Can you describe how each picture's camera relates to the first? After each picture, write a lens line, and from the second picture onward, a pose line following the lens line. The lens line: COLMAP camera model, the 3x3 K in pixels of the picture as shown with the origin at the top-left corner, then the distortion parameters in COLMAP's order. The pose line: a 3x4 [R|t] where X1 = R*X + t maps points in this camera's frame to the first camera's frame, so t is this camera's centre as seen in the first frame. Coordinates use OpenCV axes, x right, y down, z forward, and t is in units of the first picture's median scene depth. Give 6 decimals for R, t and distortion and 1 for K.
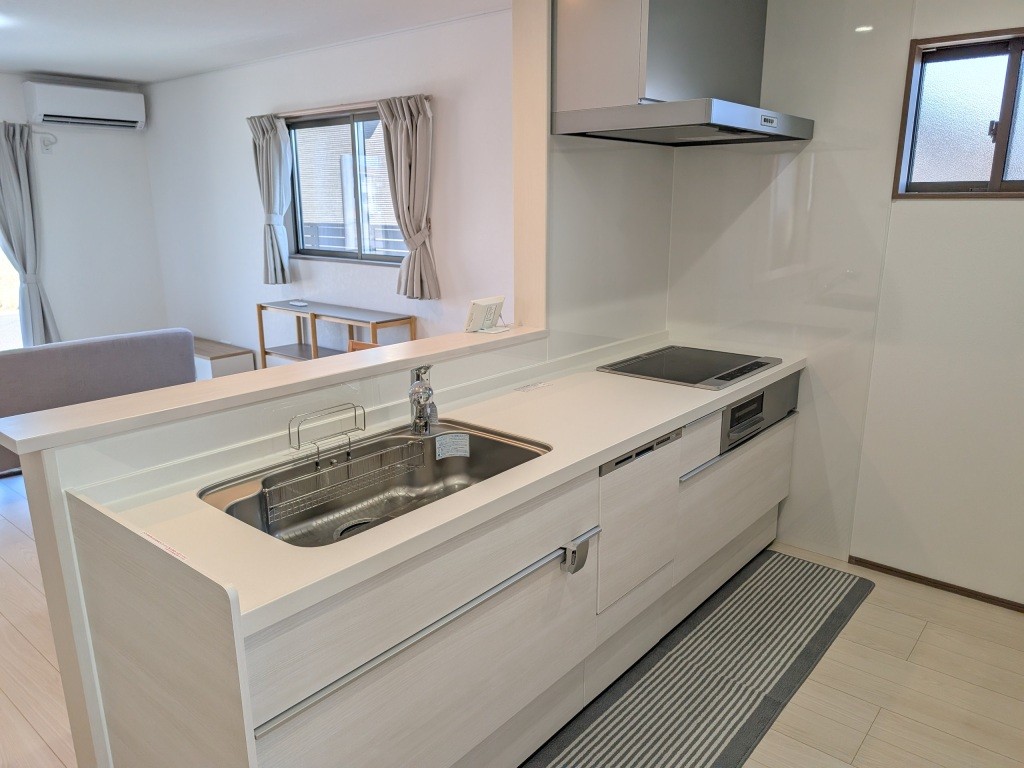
lens RADIAL K [[743.8, 0, 514.6], [0, 743.8, 404.0], [0, 0, 1]] dist [0.002381, -0.006737]
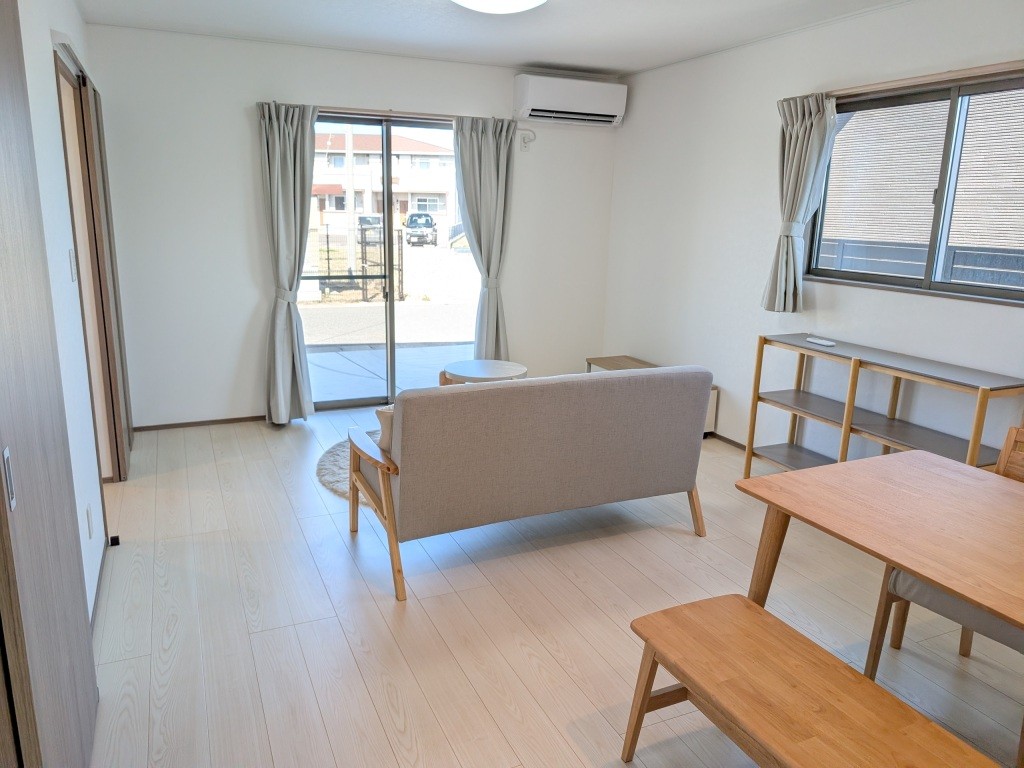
lens RADIAL K [[716.7, 0, 470.2], [0, 716.7, 381.0], [0, 0, 1]] dist [0.002036, -0.002415]
pose [[0.887065, 0.126142, -0.444077, -0.266202], [-0.140233, 0.990118, 0.001124, -0.044647], [0.439830, 0.061277, 0.895988, 0.189619]]
